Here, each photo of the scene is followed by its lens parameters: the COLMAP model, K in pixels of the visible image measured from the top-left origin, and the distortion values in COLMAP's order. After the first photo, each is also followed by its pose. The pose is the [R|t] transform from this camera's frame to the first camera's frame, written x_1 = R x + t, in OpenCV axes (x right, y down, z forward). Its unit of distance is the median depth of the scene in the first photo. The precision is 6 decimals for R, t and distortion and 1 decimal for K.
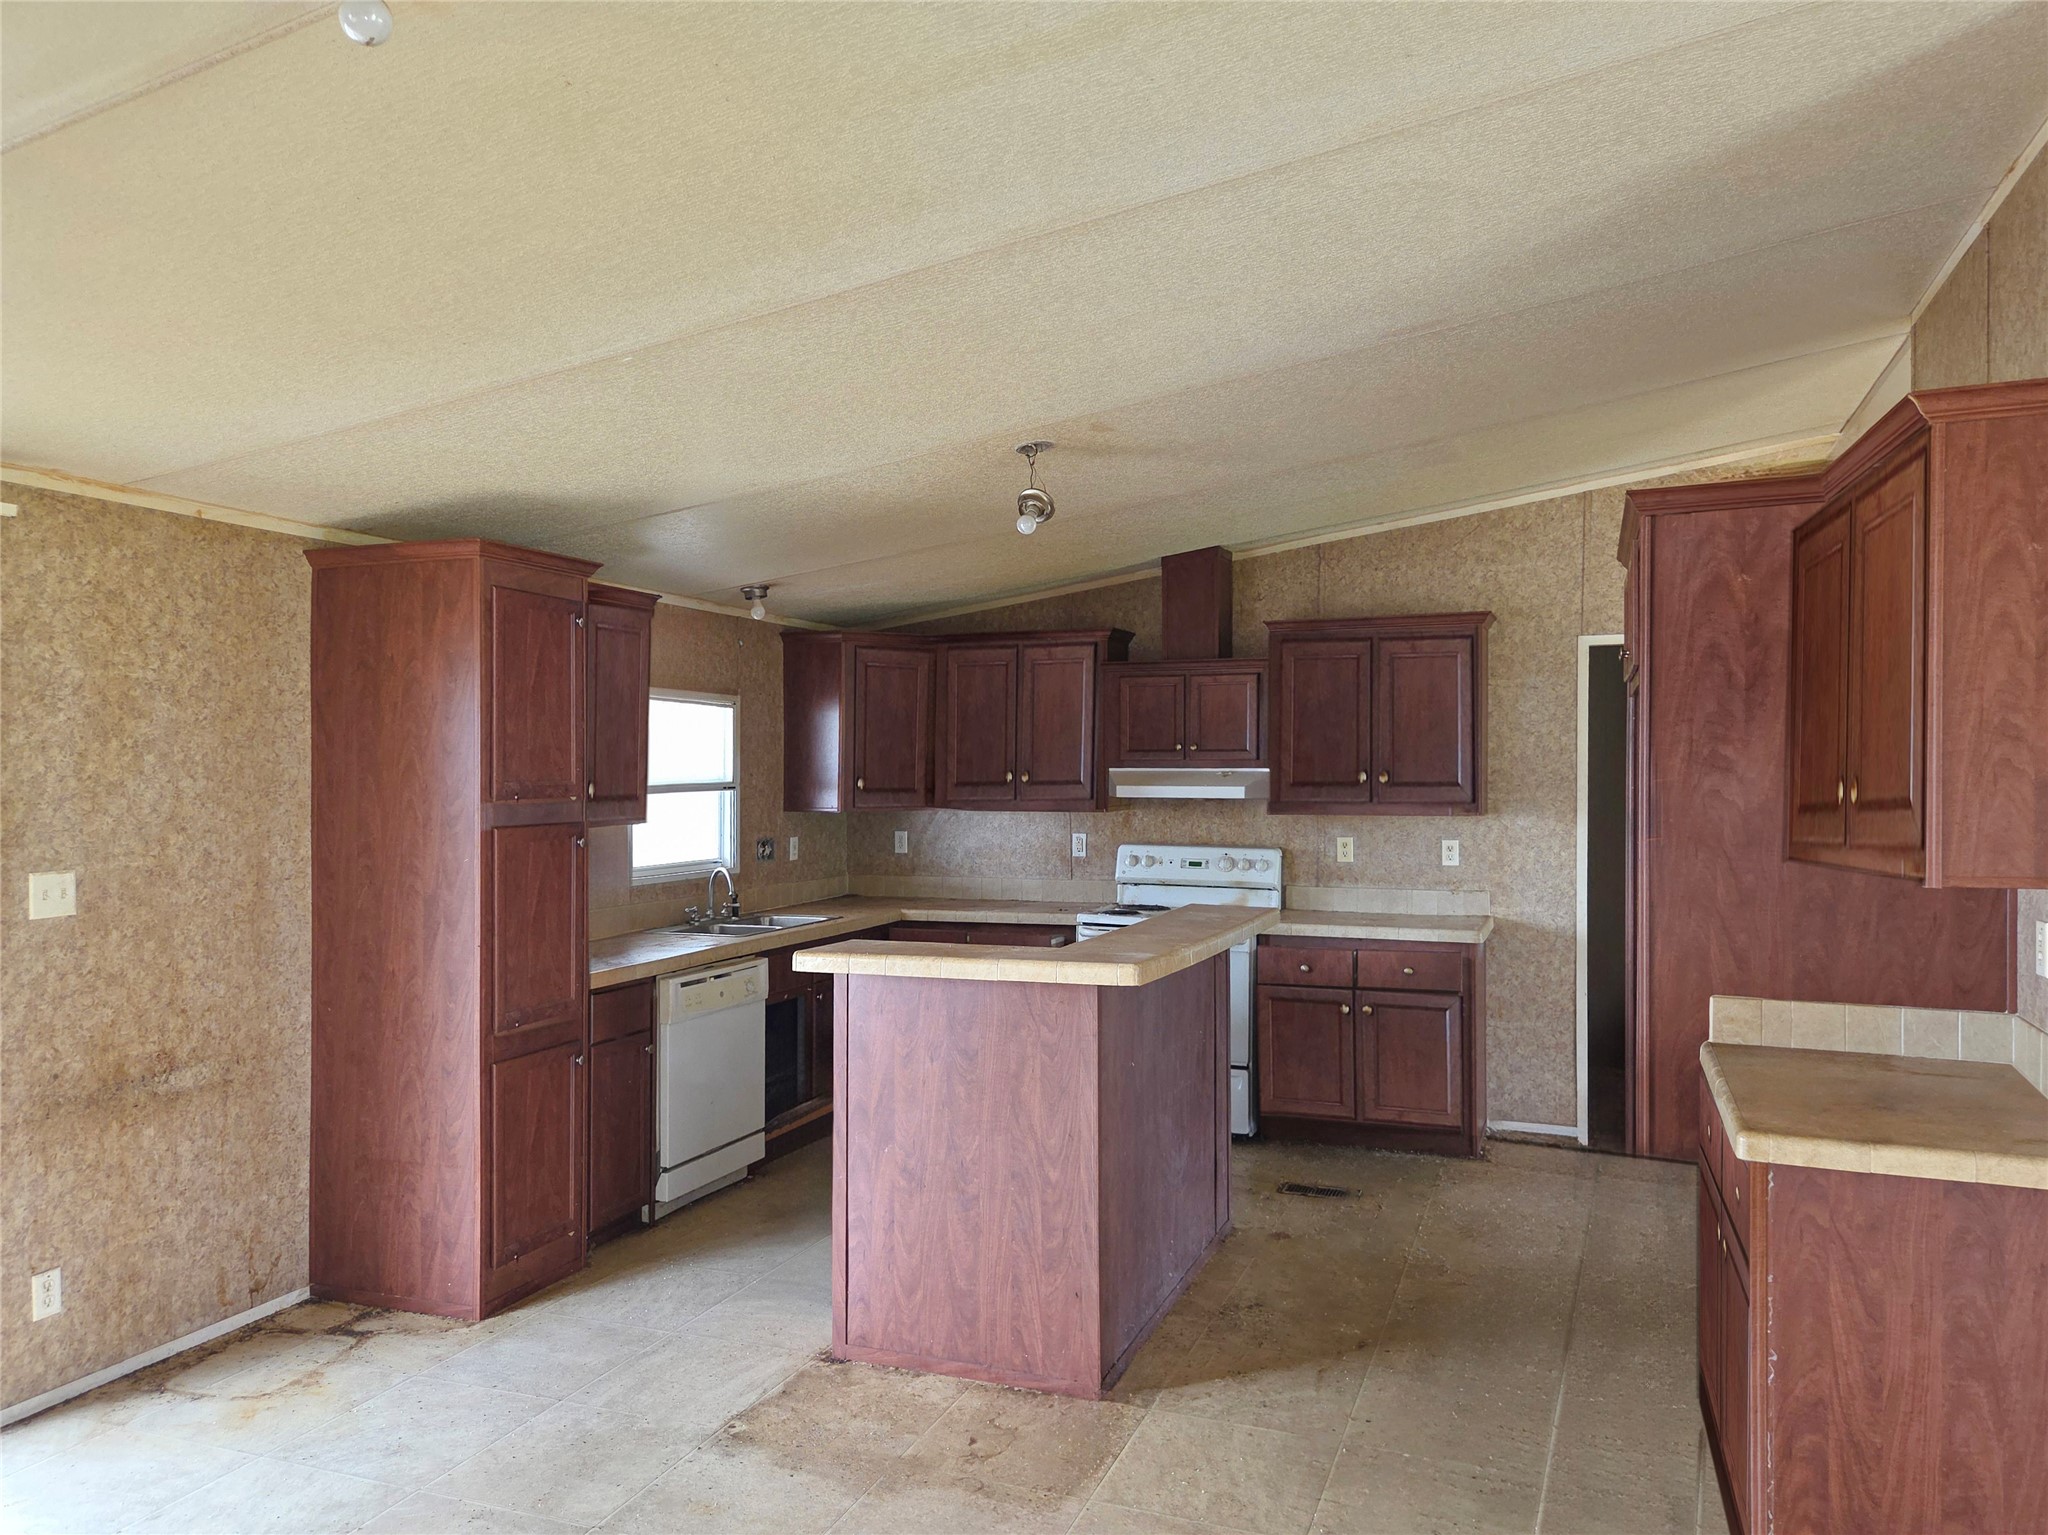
lens RADIAL K [[1413.3, 0, 1028.6], [0, 1413.3, 784.1], [0, 0, 1]] dist [0.071886, -0.066187]
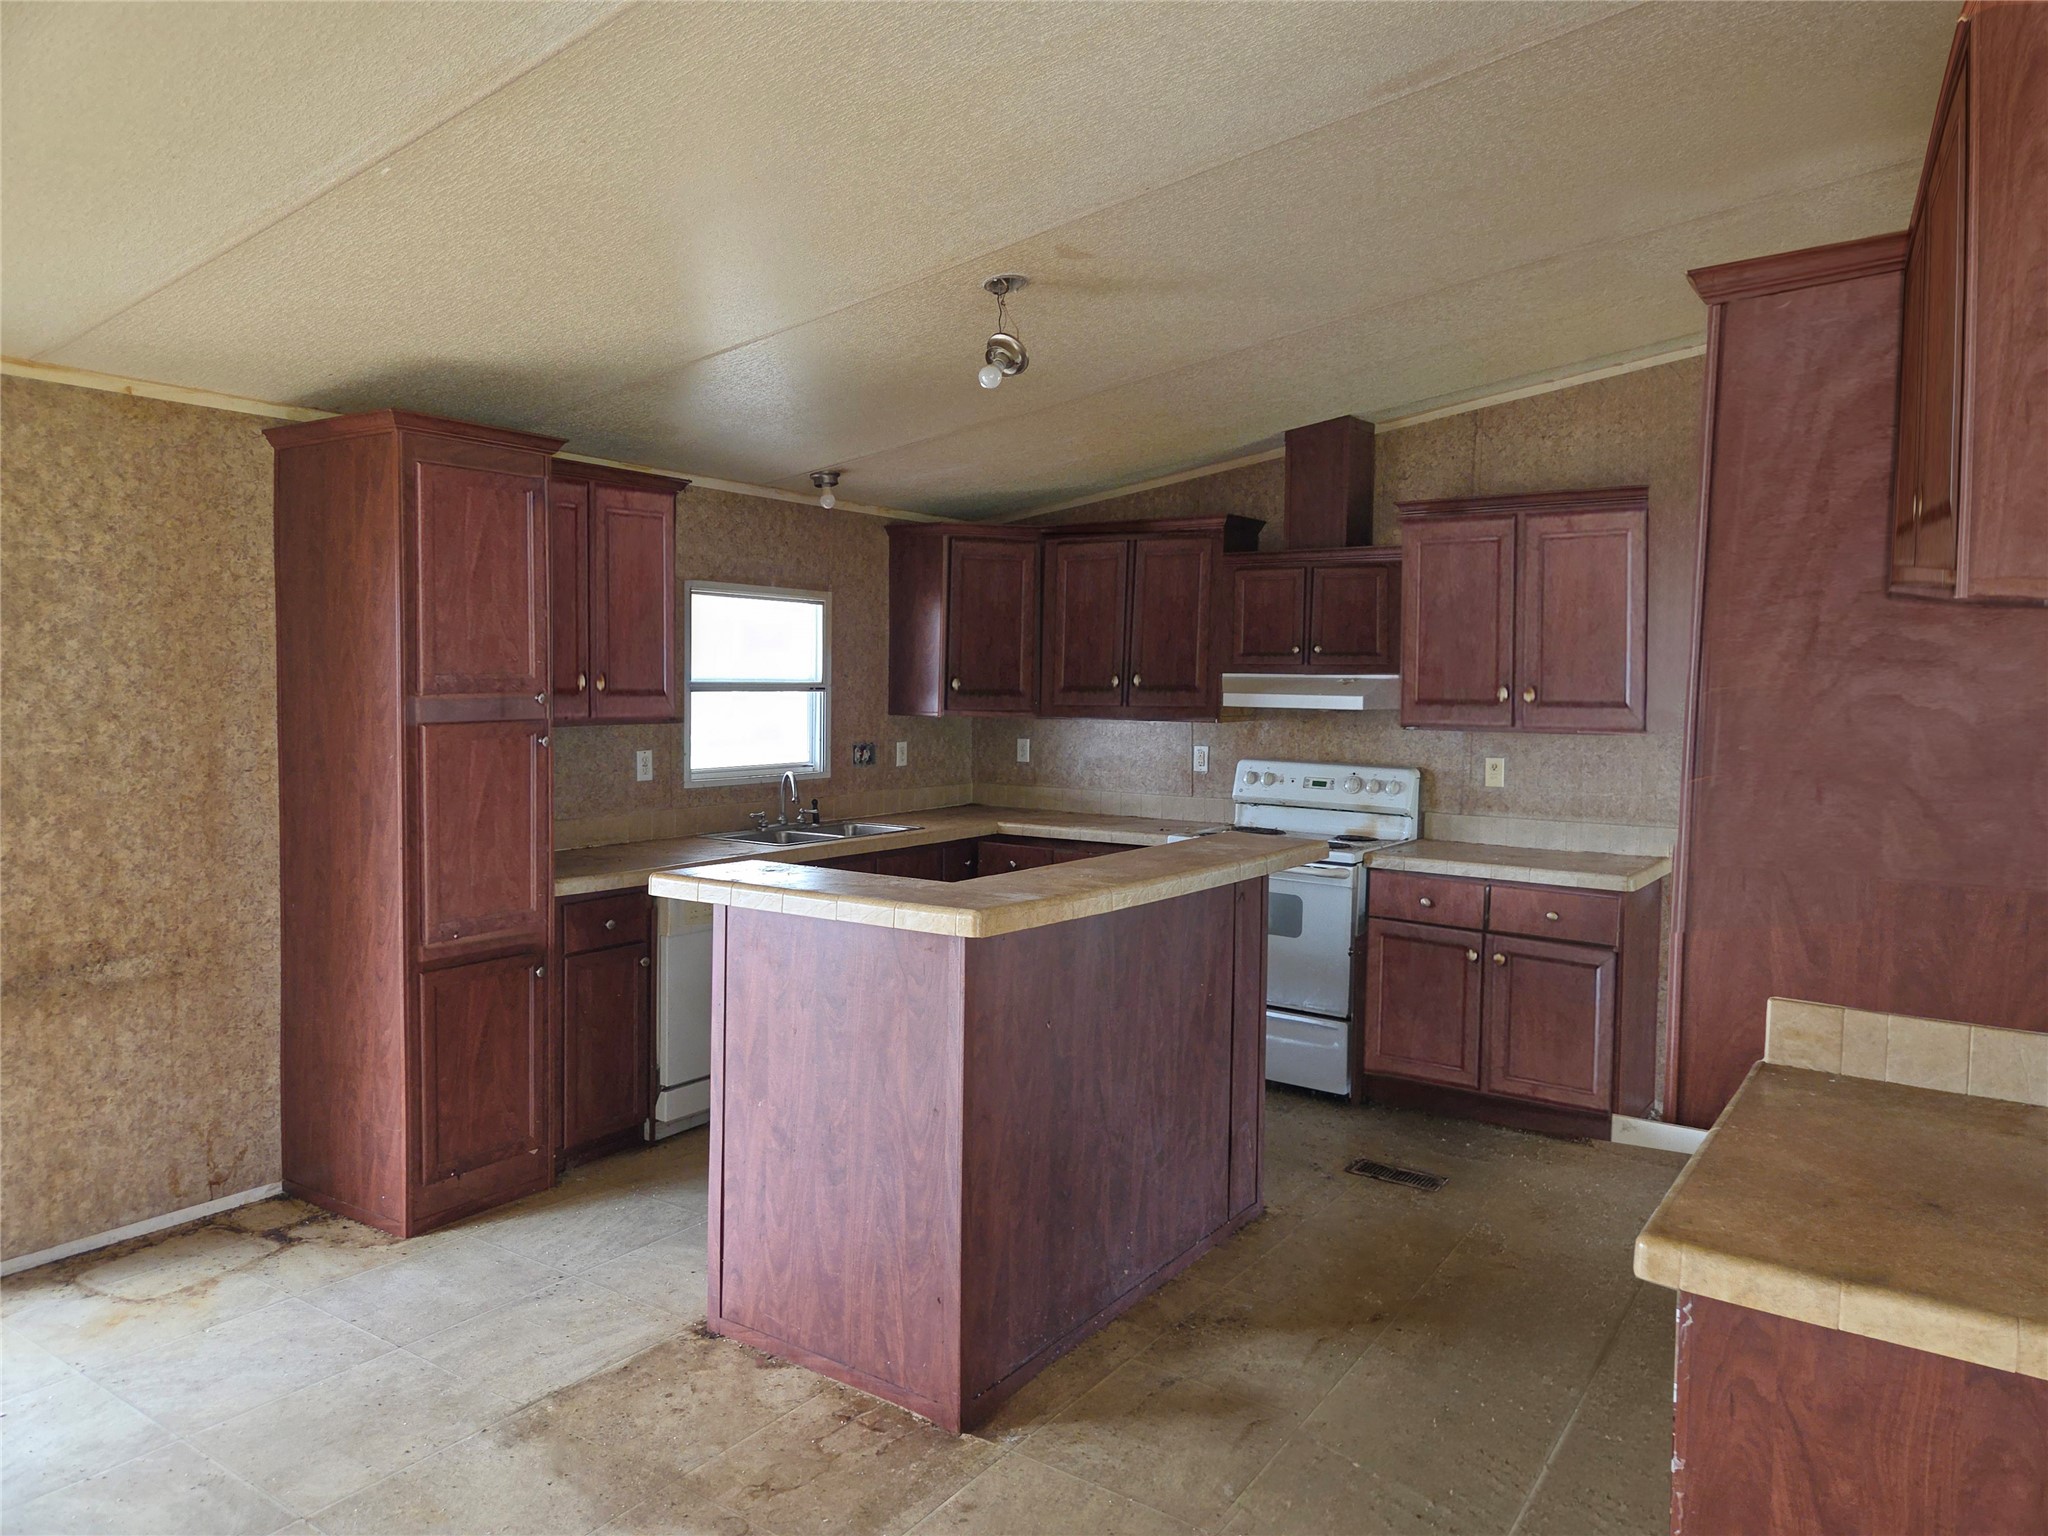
lens RADIAL K [[1368.8, 0, 1030.6], [0, 1368.8, 758.3], [0, 0, 1]] dist [0.071562, -0.064504]
pose [[0.973005, 0.027532, -0.229135, 0.221318], [-0.016572, 0.998631, 0.049620, 0.002009], [0.230188, -0.044483, 0.972129, 0.206392]]
